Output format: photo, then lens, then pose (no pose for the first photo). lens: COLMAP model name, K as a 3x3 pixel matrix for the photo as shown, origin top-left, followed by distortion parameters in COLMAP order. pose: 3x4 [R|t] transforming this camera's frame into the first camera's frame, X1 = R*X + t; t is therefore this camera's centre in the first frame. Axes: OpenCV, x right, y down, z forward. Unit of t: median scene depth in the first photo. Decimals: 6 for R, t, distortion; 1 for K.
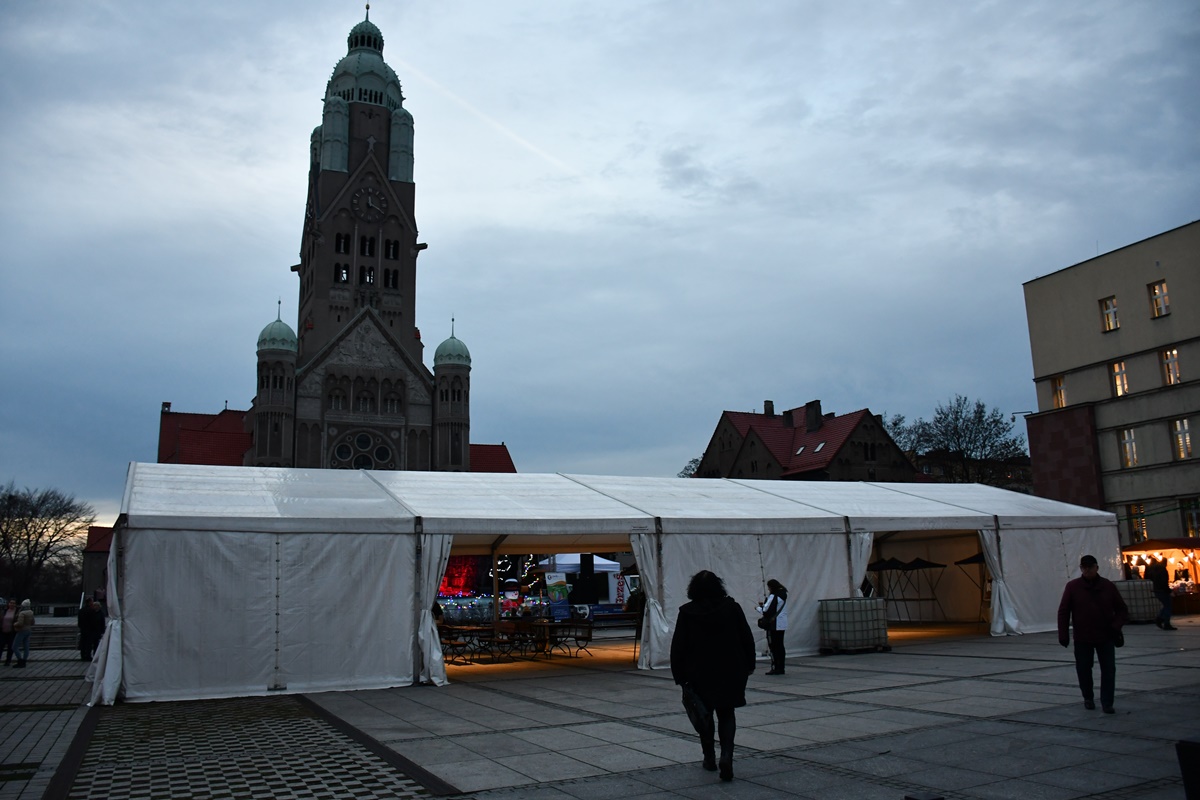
lens RADIAL K [[948.4, 0, 600.0], [0, 948.4, 400.0], [0, 0, 1]] dist [-0.141036, 0.093130]
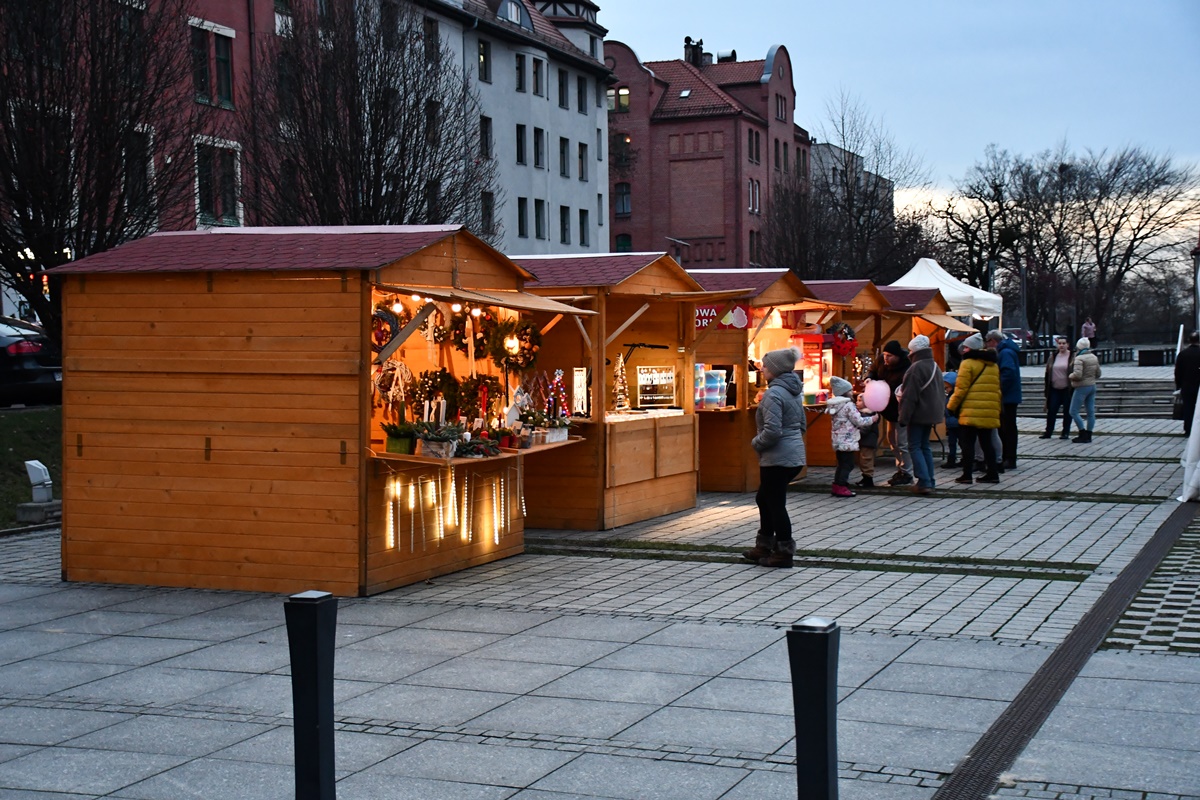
lens RADIAL K [[1748.5, 0, 600.0], [0, 1748.5, 400.0], [0, 0, 1]] dist [0.281665, 0.012086]
pose [[0.675977, 0.036740, -0.736007, 0.011792], [0.145862, 0.972326, 0.182501, -0.002993], [0.722343, -0.230722, 0.651911, -0.013683]]
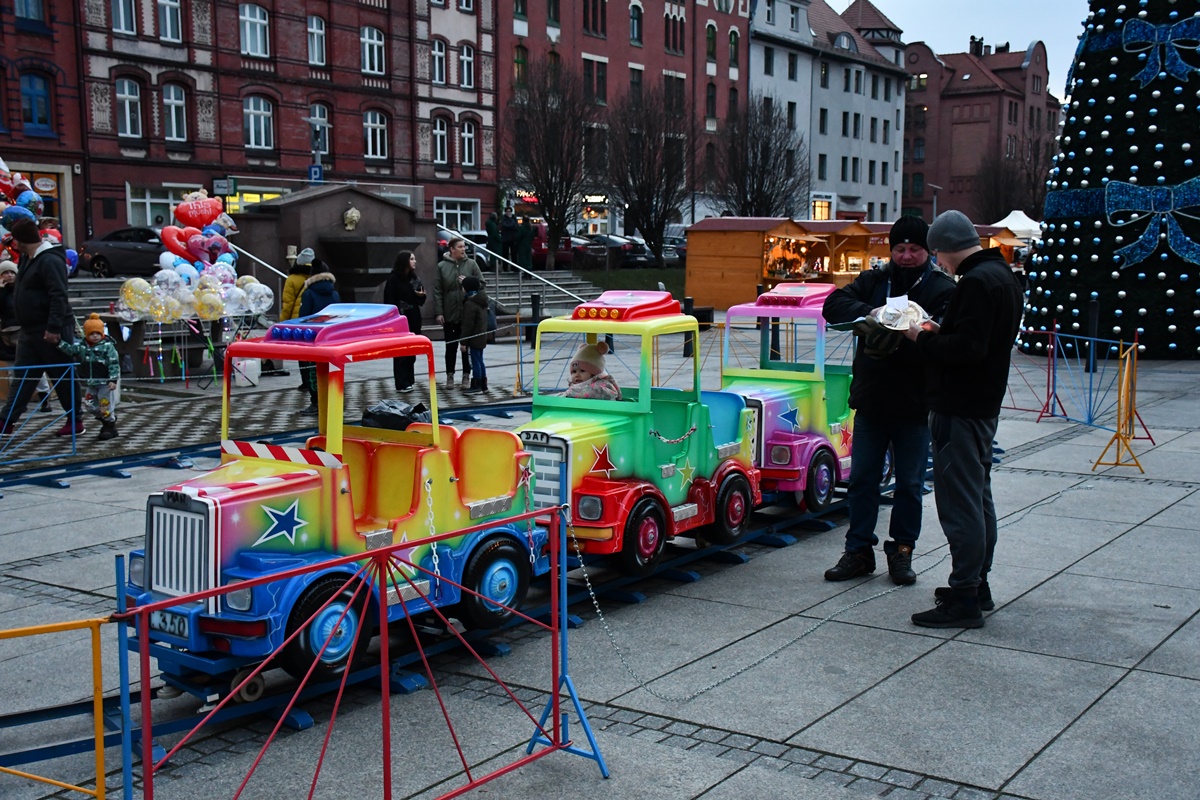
lens RADIAL K [[1372.1, 0, 600.0], [0, 1372.1, 400.0], [0, 0, 1]] dist [0.087874, 0.045542]
pose [[0.489300, 0.120939, -0.863689, 0.237711], [0.160859, 0.960831, 0.225672, -0.042675], [0.857152, -0.249353, 0.450681, -0.176665]]
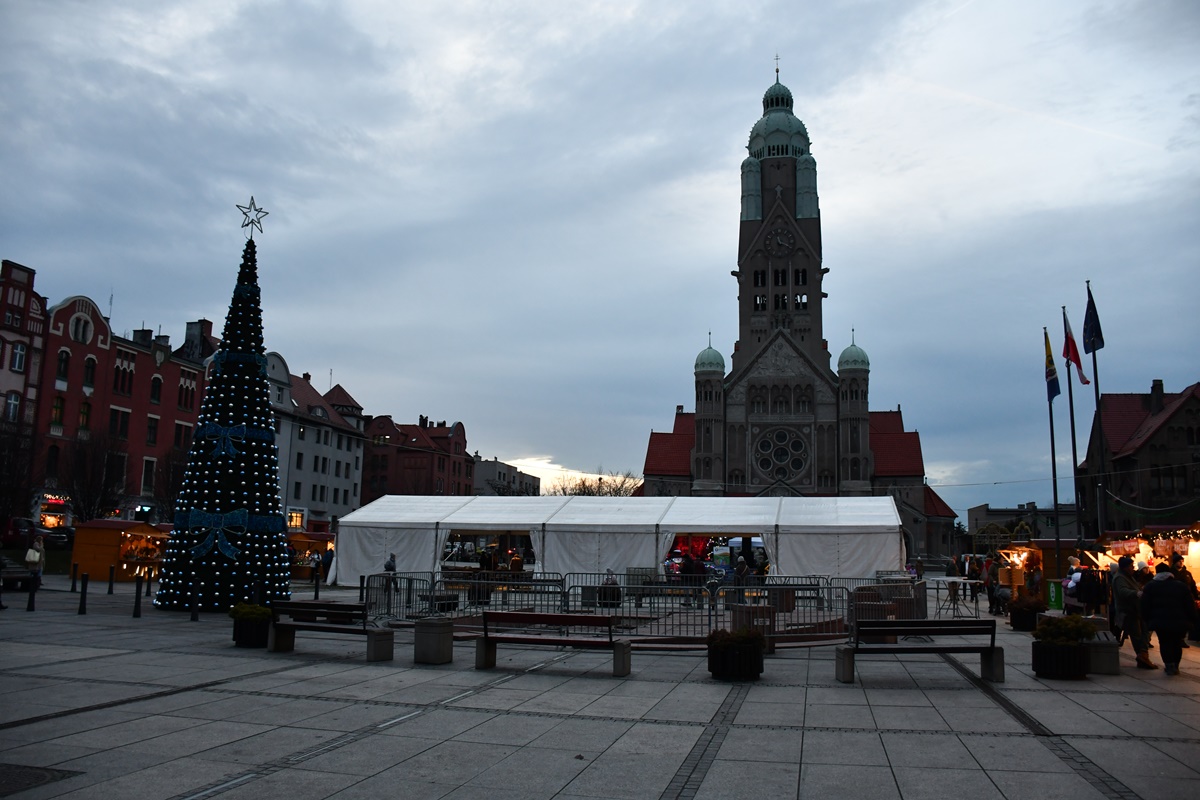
lens RADIAL K [[948.4, 0, 600.0], [0, 948.4, 400.0], [0, 0, 1]] dist [-0.141036, 0.093130]
pose [[0.782072, -0.053777, -0.620863, 0.335877], [0.077948, 0.996887, 0.011841, -0.037704], [0.618293, -0.057656, 0.783830, -0.128902]]
